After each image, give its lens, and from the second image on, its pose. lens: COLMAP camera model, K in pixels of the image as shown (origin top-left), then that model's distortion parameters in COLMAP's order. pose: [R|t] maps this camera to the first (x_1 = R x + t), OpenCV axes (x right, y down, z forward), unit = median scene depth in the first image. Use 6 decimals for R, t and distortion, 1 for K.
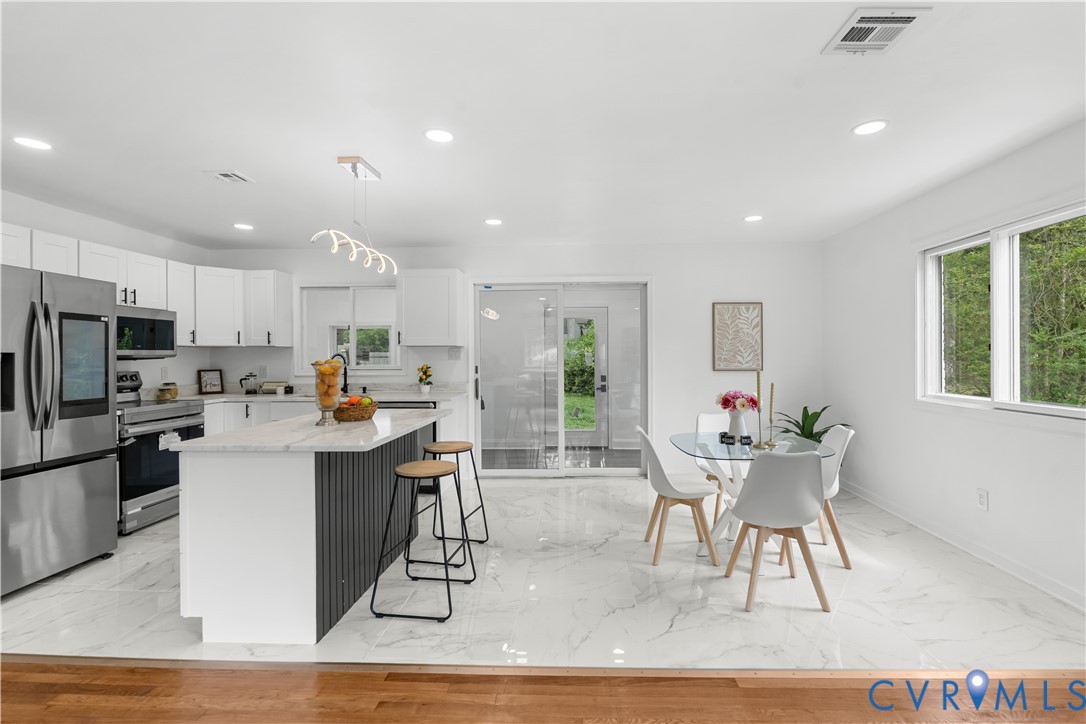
lens RADIAL K [[493.3, 0, 563.8], [0, 493.3, 351.4], [0, 0, 1]] dist [-0.001283, -0.000937]
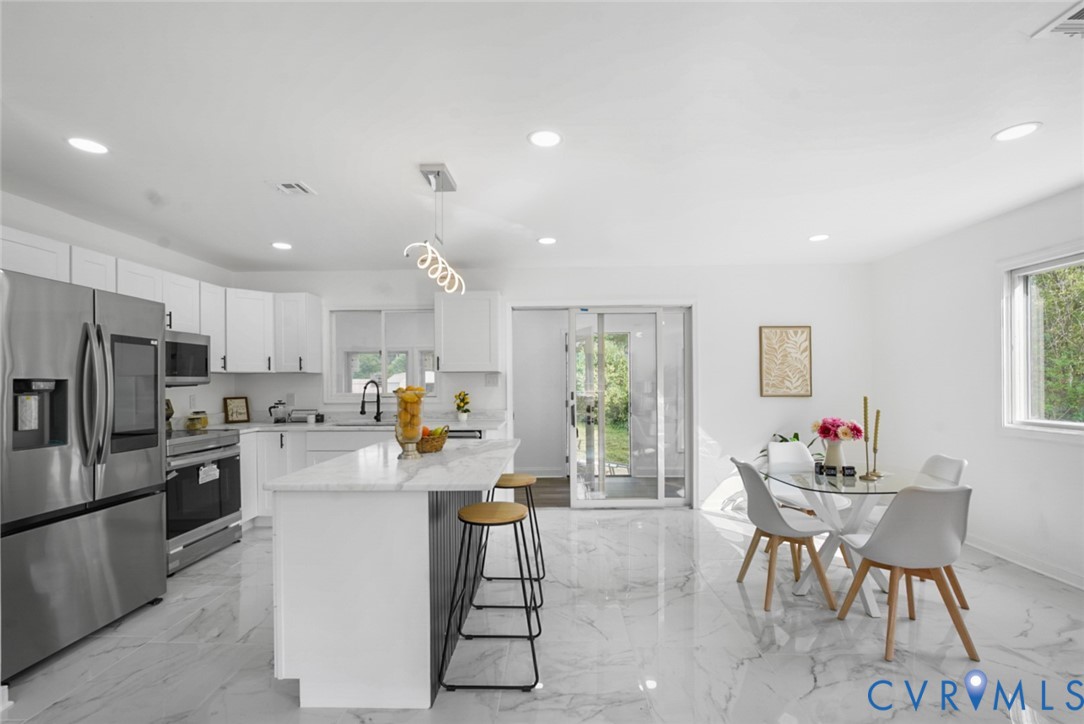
lens RADIAL K [[483.6, 0, 542.5], [0, 483.6, 376.8], [0, 0, 1]] dist [-0.004263, 0.000144]
pose [[0.999908, -0.002609, 0.013323, -0.159586], [0.002644, 0.999993, -0.002566, 0.001338], [-0.013316, 0.002601, 0.999908, 0.067122]]
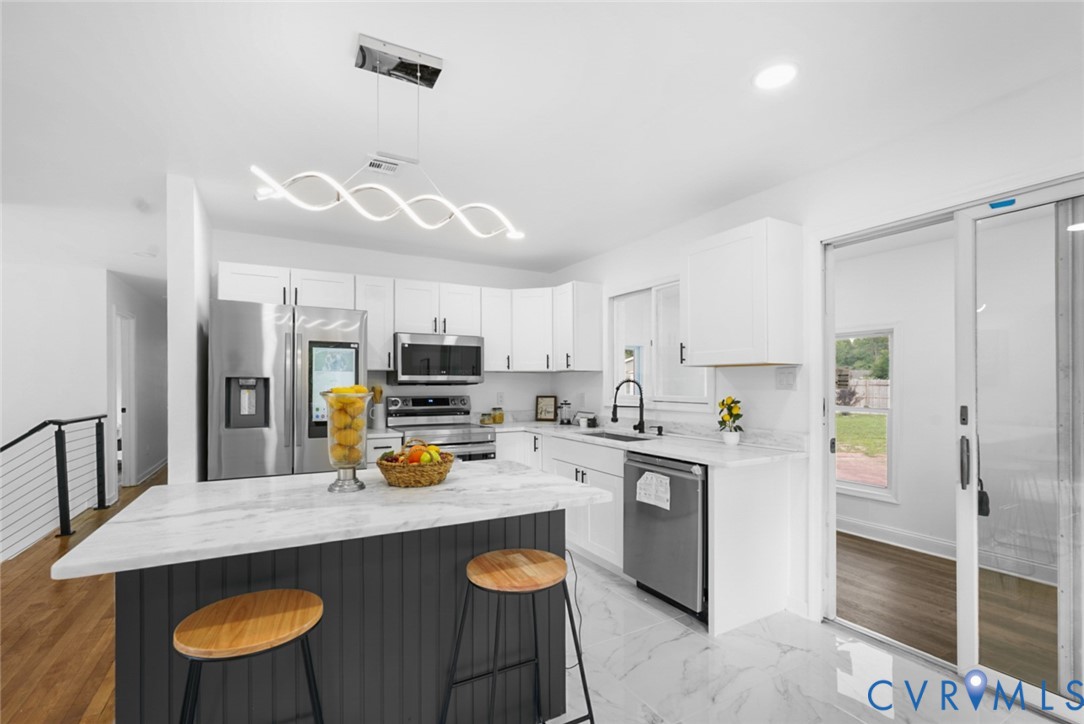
lens RADIAL K [[489.5, 0, 537.7], [0, 489.5, 381.3], [0, 0, 1]] dist [-0.002079, 0.006430]
pose [[0.513790, 0.000383, -0.857916, 0.121005], [0.003370, 0.999991, 0.002464, 0.006542], [0.857910, -0.004158, 0.513784, 0.572601]]
